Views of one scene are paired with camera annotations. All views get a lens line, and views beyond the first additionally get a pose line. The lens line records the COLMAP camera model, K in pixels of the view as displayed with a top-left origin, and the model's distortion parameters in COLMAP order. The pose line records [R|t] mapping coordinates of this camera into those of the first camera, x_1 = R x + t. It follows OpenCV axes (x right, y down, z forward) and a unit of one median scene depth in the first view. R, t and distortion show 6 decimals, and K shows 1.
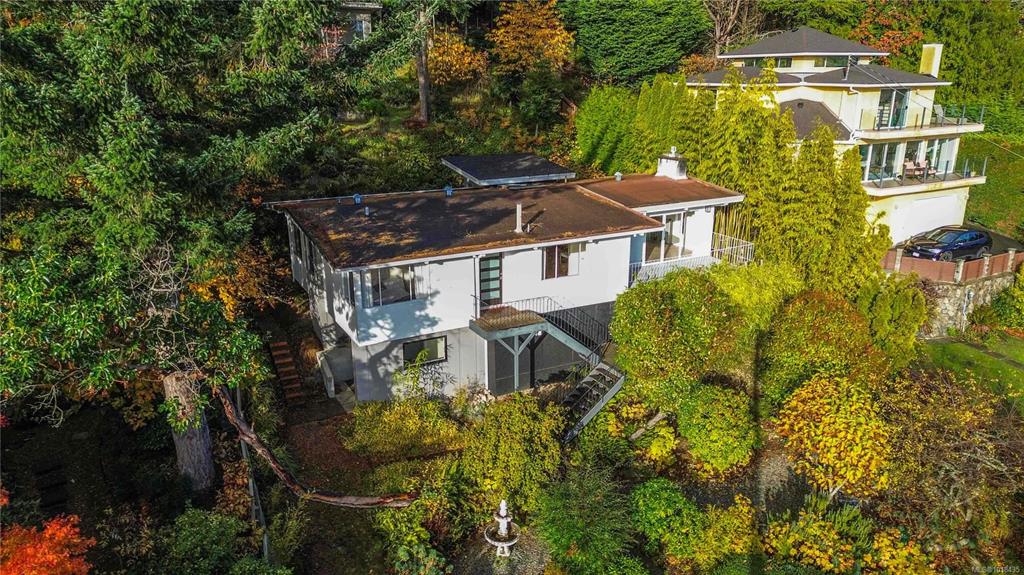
lens RADIAL K [[713.4, 0, 512.0], [0, 713.4, 287.5], [0, 0, 1]] dist [0.159723, -0.174177]
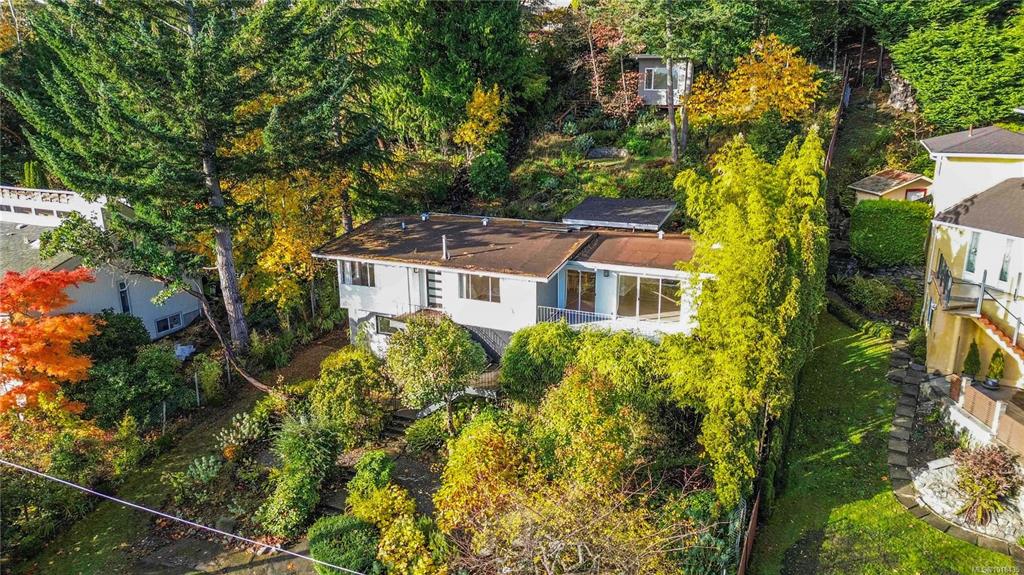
lens RADIAL K [[737.5, 0, 512.0], [0, 737.5, 287.5], [0, 0, 1]] dist [0.062991, -0.001880]
pose [[0.607933, 0.220303, -0.762813, 0.809824], [-0.225166, 0.969130, 0.100438, -0.134684], [0.761392, 0.110700, 0.638771, 0.175903]]
